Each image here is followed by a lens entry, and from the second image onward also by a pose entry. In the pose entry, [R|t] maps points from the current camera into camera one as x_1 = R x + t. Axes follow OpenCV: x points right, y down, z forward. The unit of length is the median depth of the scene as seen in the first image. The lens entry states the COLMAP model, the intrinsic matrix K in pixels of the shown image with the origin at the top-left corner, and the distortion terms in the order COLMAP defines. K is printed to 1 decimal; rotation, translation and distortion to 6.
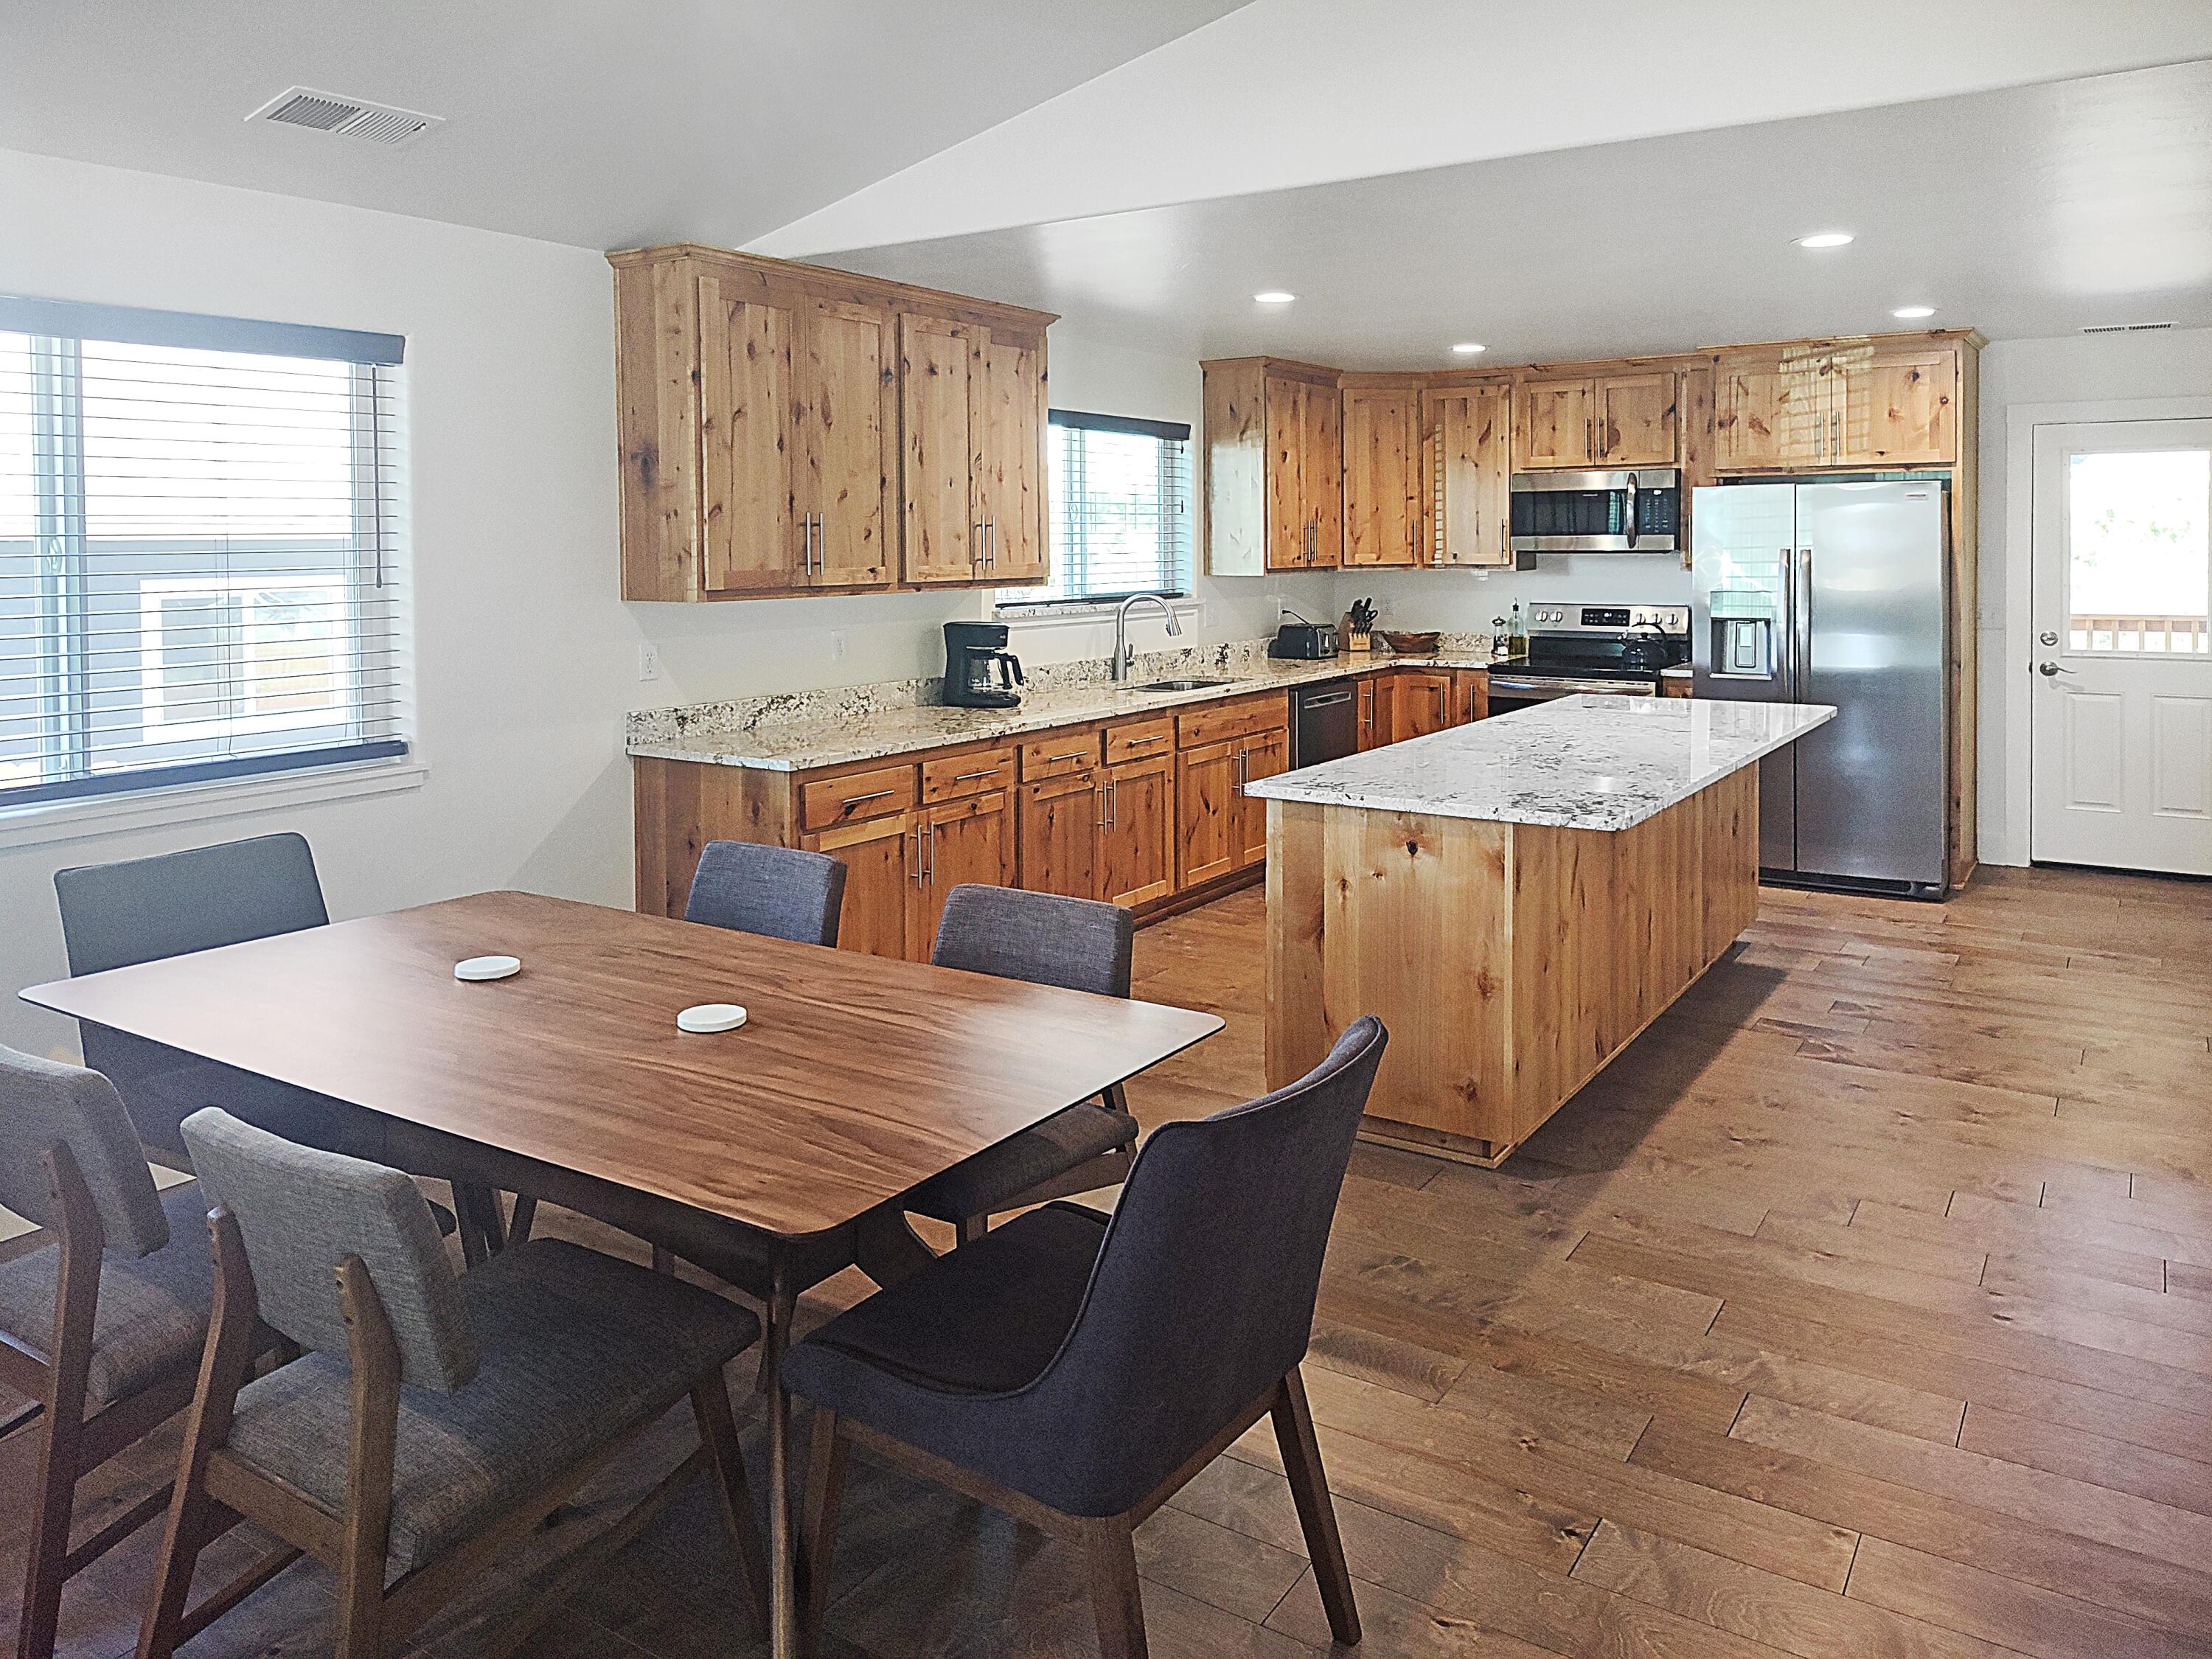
lens RADIAL K [[1567.6, 0, 927.3], [0, 1567.6, 761.1], [0, 0, 1]] dist [0.032559, -0.012448]
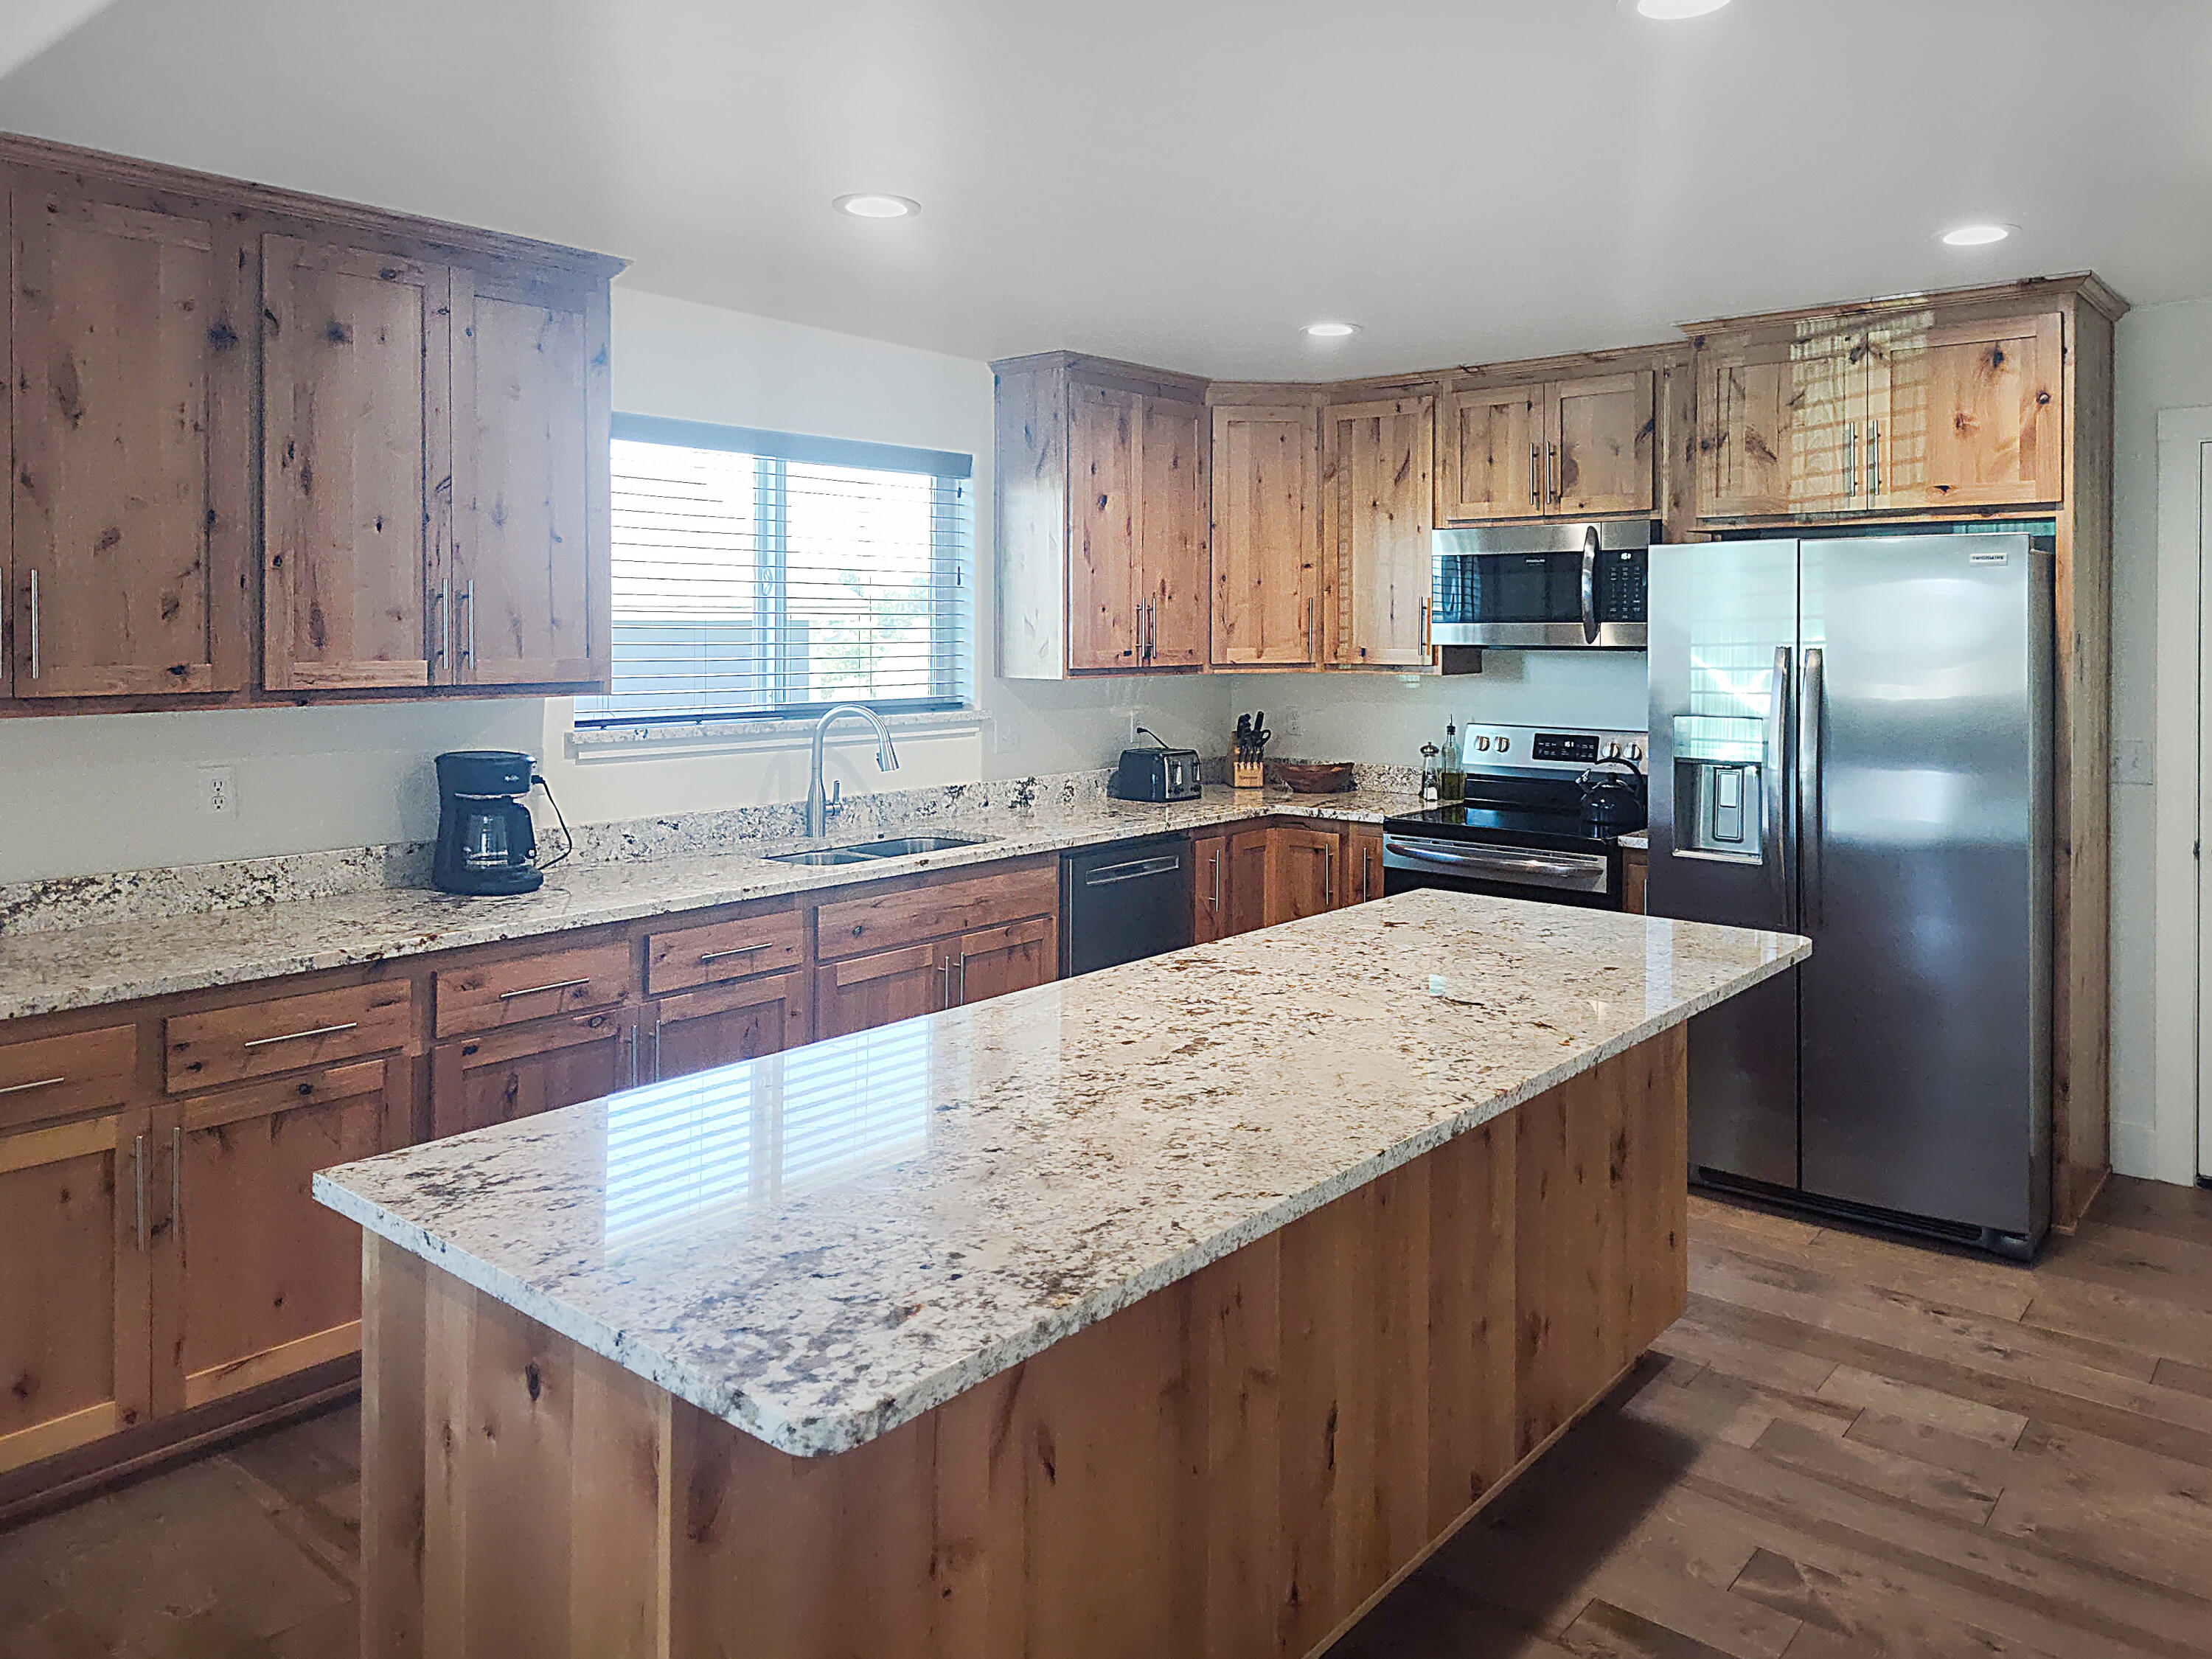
lens RADIAL K [[1589.3, 0, 1120.8], [0, 1589.3, 827.2], [0, 0, 1]] dist [0.022052, -0.005742]
pose [[0.999683, 0.009879, -0.023146, 0.290323], [-0.010197, 0.999854, -0.013697, -0.052248], [0.023007, 0.013929, 0.999638, 0.370811]]
